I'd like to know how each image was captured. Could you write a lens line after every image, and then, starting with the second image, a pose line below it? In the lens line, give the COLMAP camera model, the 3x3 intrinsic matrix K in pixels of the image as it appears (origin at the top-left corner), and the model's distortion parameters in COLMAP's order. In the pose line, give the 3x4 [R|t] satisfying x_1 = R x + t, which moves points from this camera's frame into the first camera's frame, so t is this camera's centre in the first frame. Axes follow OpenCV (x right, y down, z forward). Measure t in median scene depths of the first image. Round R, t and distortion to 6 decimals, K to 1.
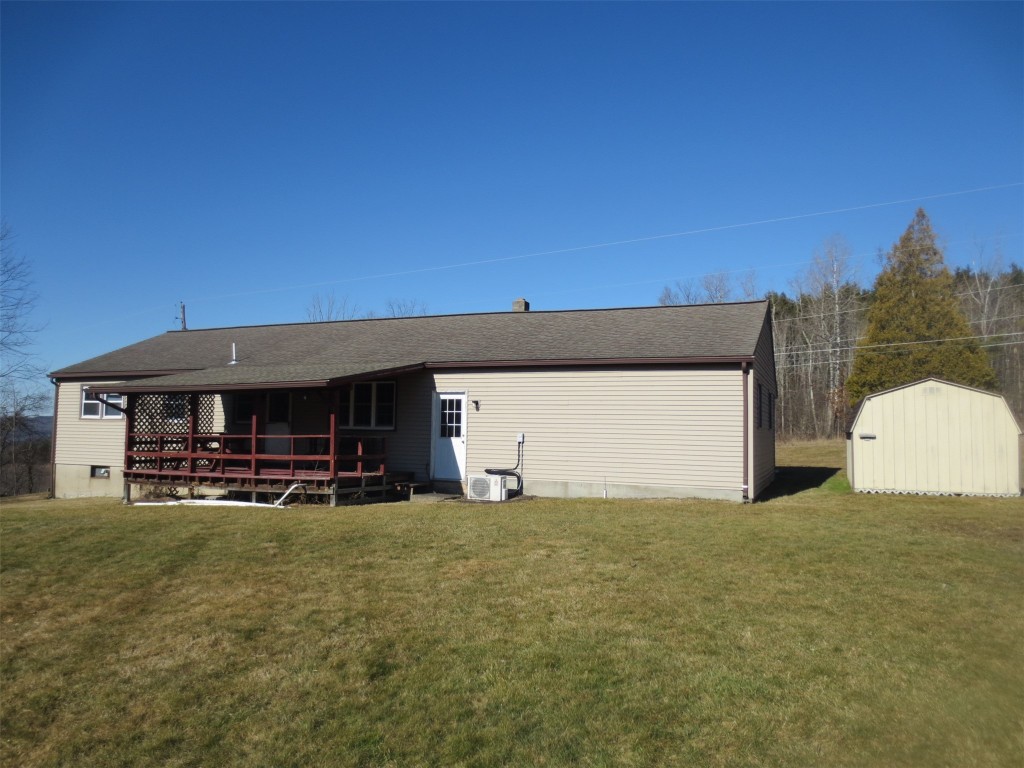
lens RADIAL K [[729.2, 0, 513.4], [0, 729.2, 384.3], [0, 0, 1]] dist [-0.017464, 0.010694]
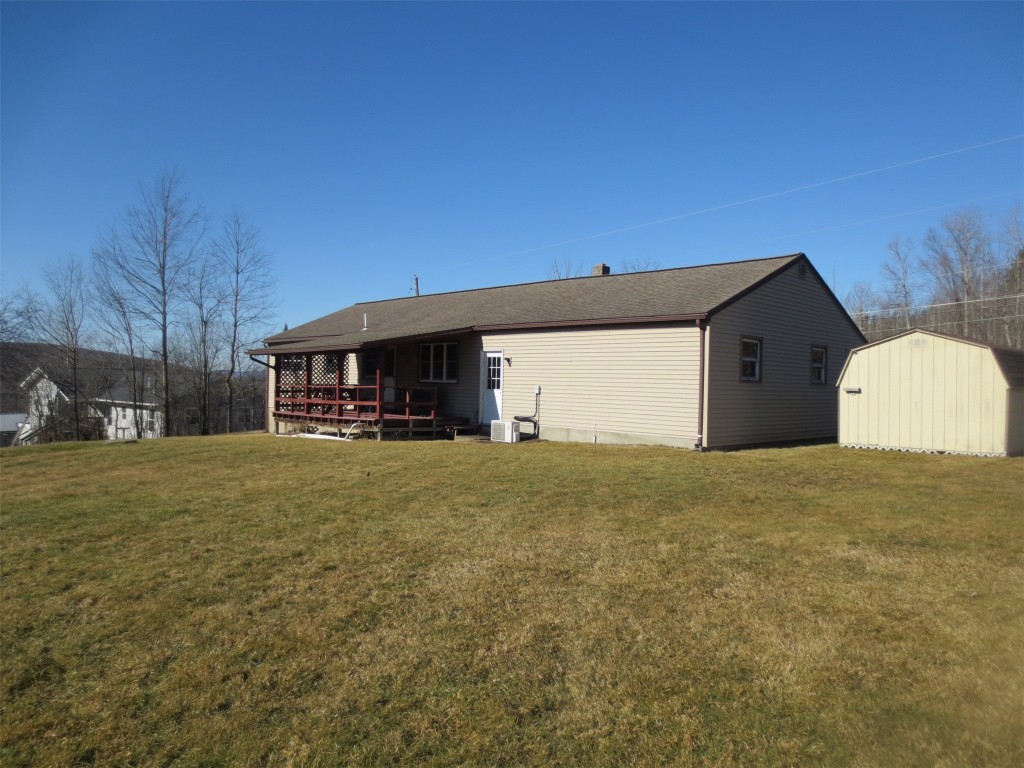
lens RADIAL K [[729.2, 0, 508.7], [0, 729.2, 384.7], [0, 0, 1]] dist [-0.017464, 0.010694]
pose [[0.921966, 0.005450, -0.387232, 0.415448], [0.017002, 0.998367, 0.054531, 0.001598], [0.386897, -0.056859, 0.920368, -0.081907]]
